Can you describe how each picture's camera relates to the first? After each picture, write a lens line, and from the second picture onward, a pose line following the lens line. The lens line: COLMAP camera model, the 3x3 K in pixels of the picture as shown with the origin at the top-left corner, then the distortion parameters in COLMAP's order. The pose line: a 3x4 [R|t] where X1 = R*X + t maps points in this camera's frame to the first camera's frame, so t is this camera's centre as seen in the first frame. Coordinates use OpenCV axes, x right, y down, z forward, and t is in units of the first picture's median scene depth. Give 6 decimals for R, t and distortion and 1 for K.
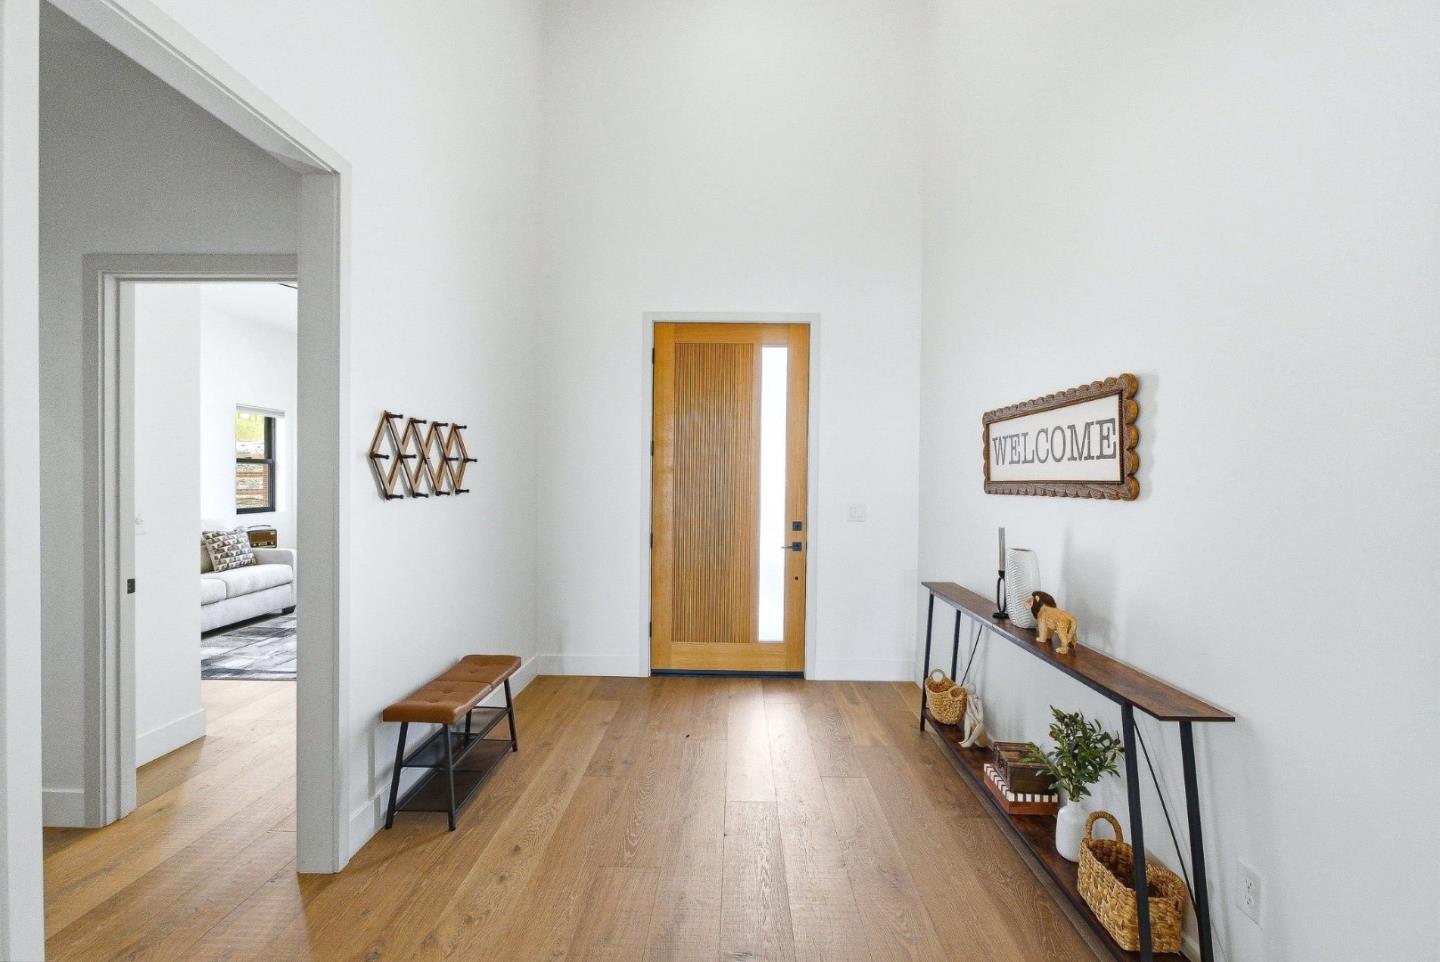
lens RADIAL K [[646.8, 0, 718.5], [0, 646.8, 484.8], [0, 0, 1]] dist [0.000774, 0.000426]
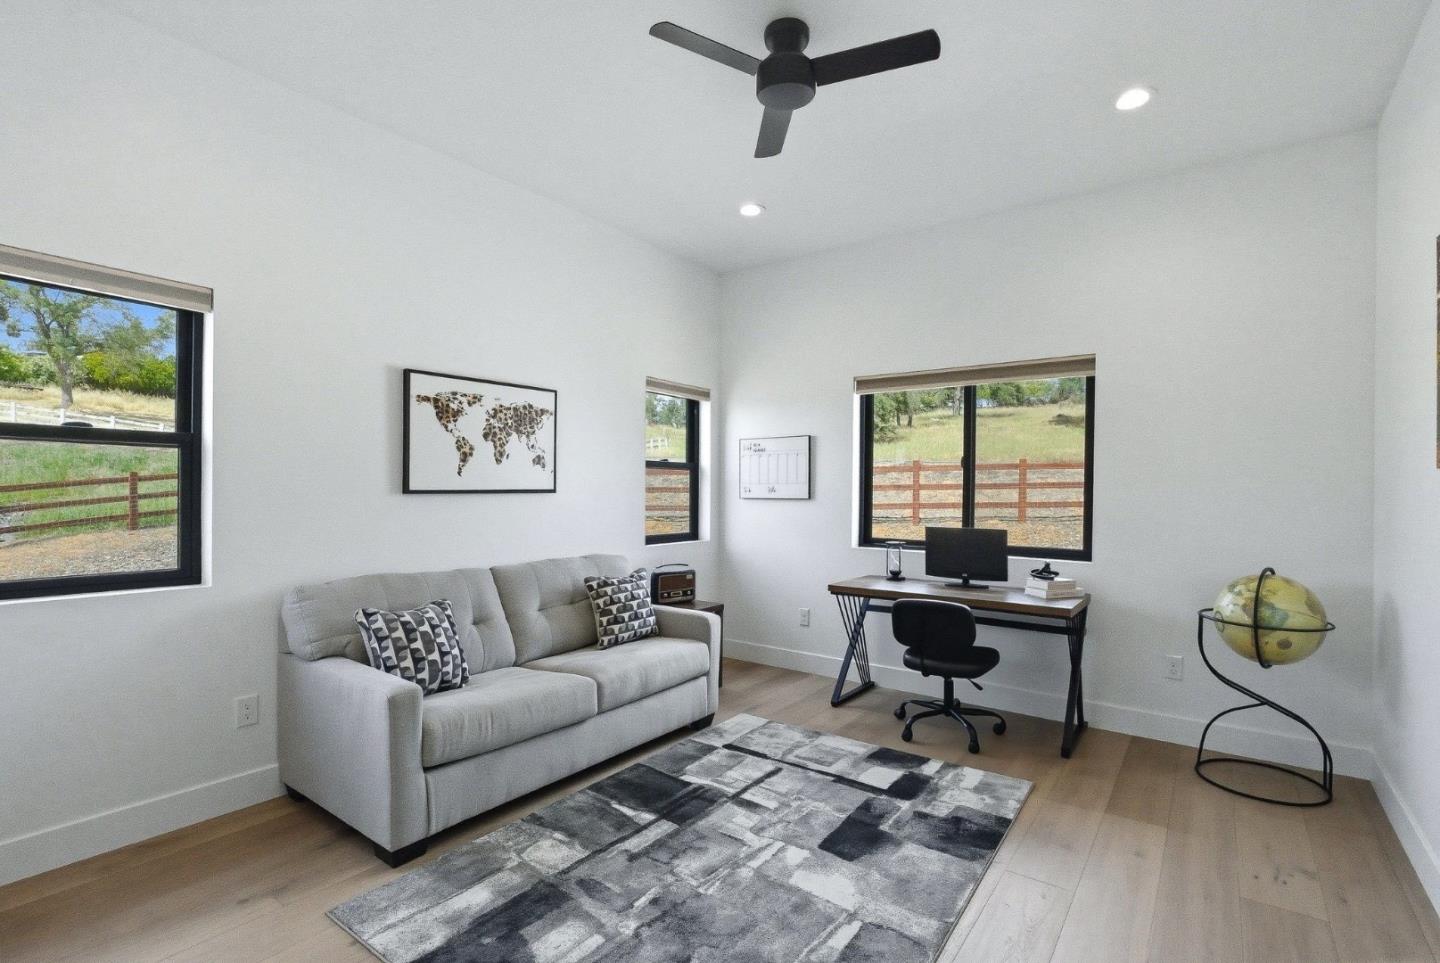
lens RADIAL K [[646.8, 0, 718.5], [0, 646.8, 491.9], [0, 0, 1]] dist [0.000774, 0.000426]
pose [[0.818654, 0.001745, -0.574285, -0.340962], [-0.013508, 0.999777, -0.016219, 0.001296], [0.574129, 0.021035, 0.818495, 0.560540]]
